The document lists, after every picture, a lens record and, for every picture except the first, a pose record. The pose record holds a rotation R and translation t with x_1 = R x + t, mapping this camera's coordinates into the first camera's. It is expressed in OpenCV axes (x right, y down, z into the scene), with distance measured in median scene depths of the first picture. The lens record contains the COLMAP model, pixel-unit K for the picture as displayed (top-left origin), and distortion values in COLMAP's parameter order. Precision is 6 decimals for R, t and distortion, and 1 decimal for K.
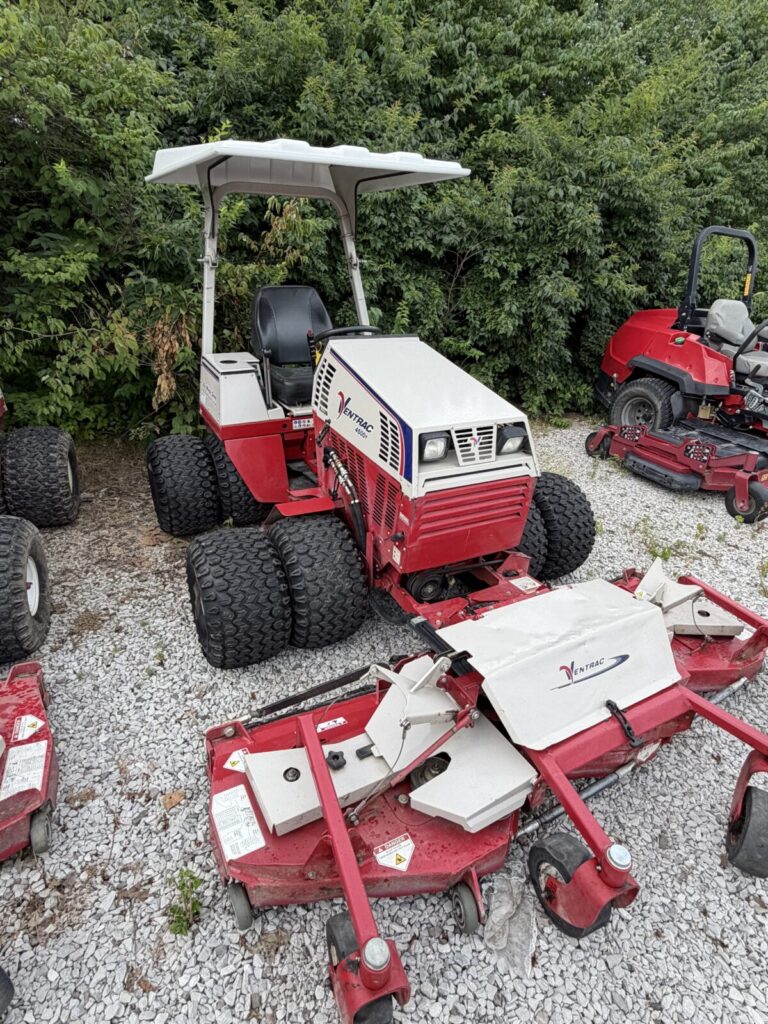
lens RADIAL K [[567.9, 0, 388.6], [0, 567.9, 516.2], [0, 0, 1]] dist [-0.001791, -0.000557]
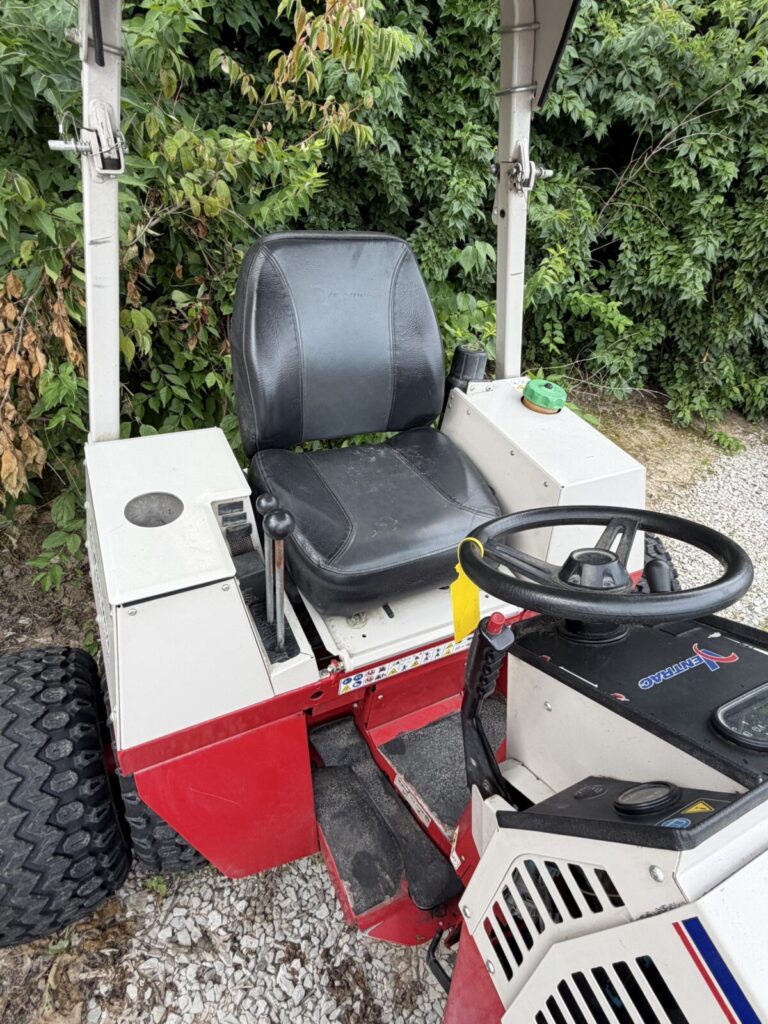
lens RADIAL K [[574.9, 0, 384.0], [0, 574.9, 512.0], [0, 0, 1]] dist [-0.002813, 0.000969]
pose [[0.996292, 0.081377, 0.027942, -0.103704], [-0.085353, 0.975737, 0.201626, -0.221760], [-0.010856, -0.203263, 0.979064, 0.436739]]
